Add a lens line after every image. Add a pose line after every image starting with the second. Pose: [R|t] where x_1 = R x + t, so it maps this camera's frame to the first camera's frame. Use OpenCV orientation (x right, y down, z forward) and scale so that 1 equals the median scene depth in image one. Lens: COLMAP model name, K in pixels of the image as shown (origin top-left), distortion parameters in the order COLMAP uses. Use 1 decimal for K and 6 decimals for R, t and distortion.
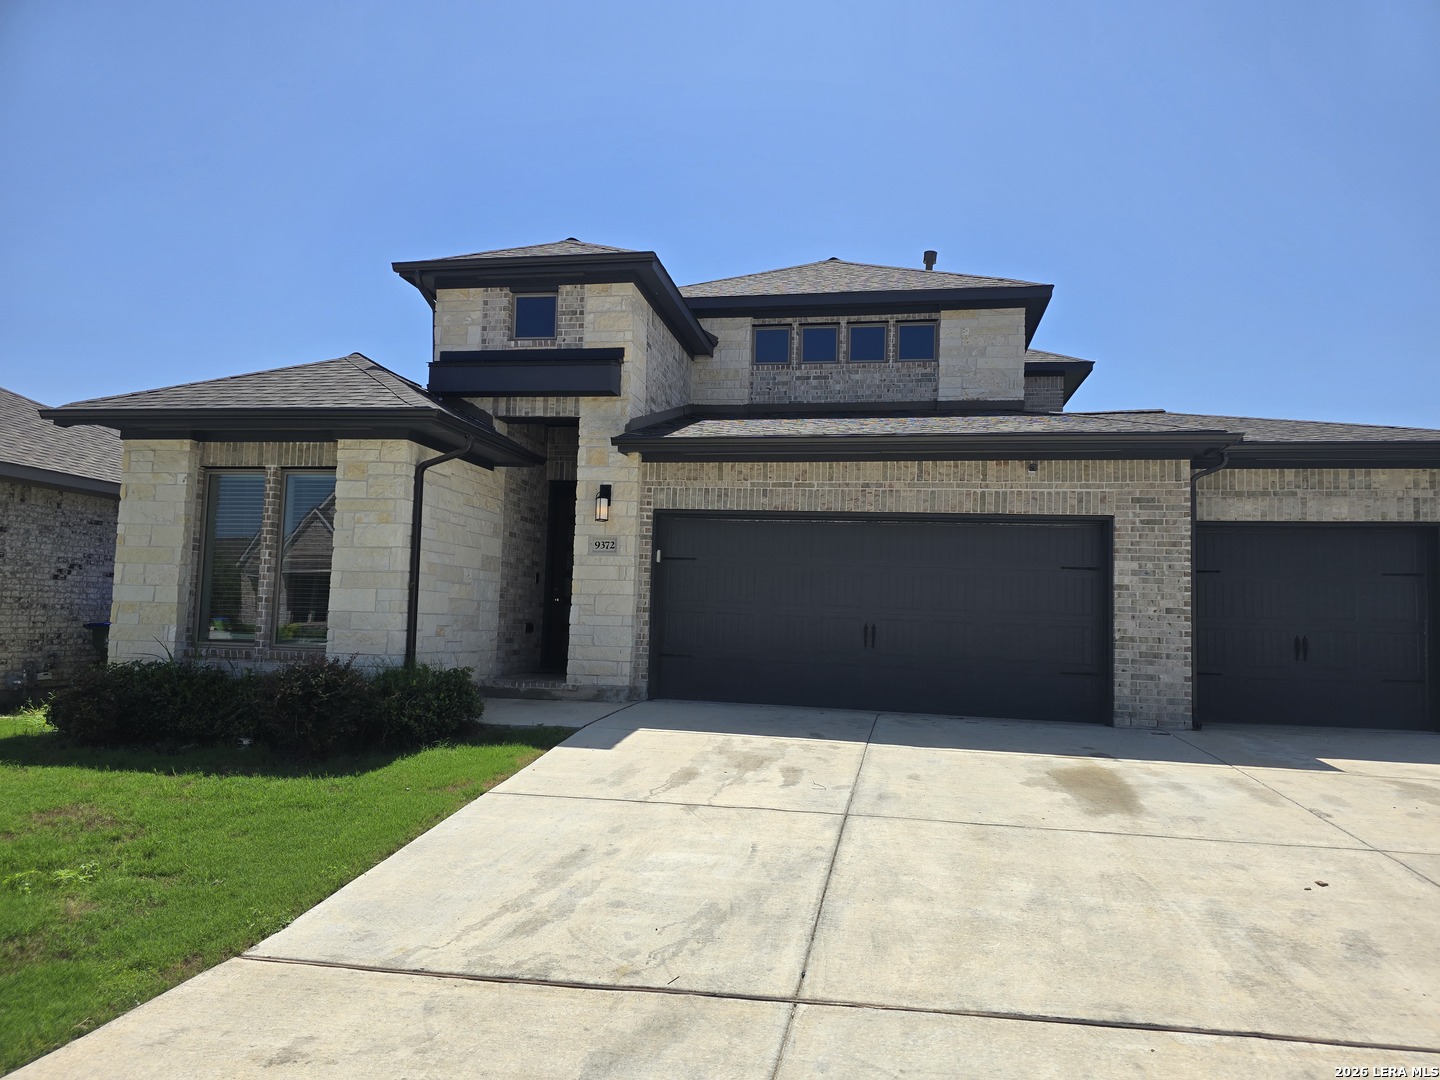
lens RADIAL K [[962.0, 0, 725.3], [0, 962.0, 611.2], [0, 0, 1]] dist [0.097667, -0.133889]
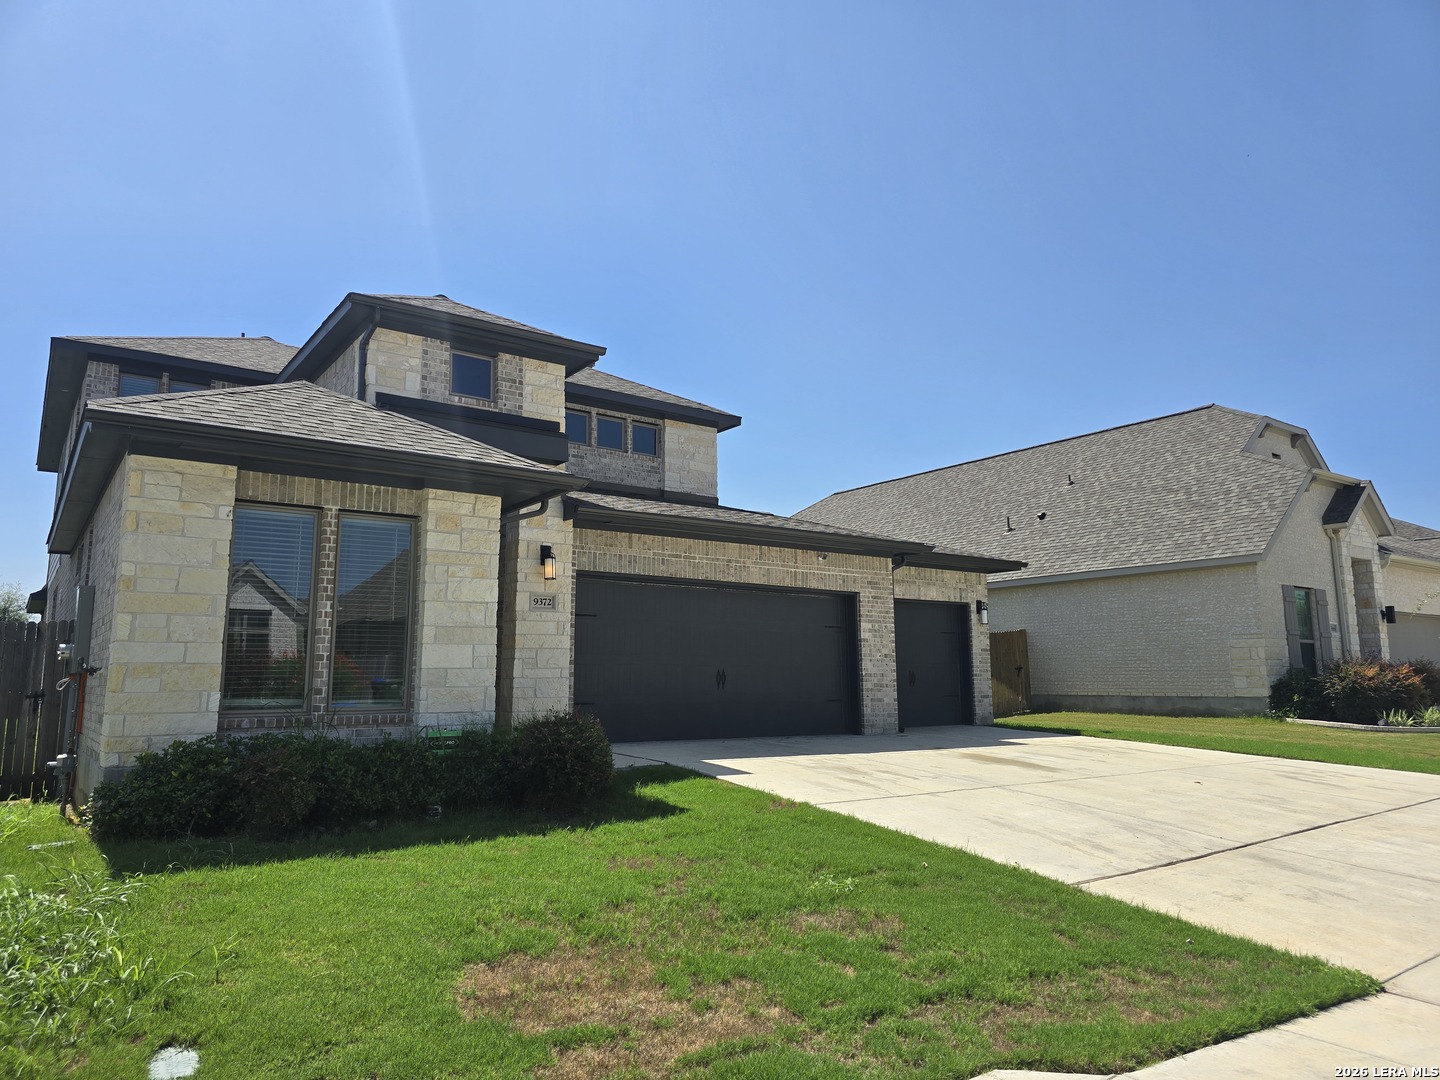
lens RADIAL K [[962.0, 0, 725.3], [0, 962.0, 611.2], [0, 0, 1]] dist [0.097667, -0.133889]
pose [[0.697195, 0.019056, 0.716628, -0.778702], [0.018612, 0.998829, -0.044667, -0.007141], [-0.716640, 0.044479, 0.696023, 0.119503]]
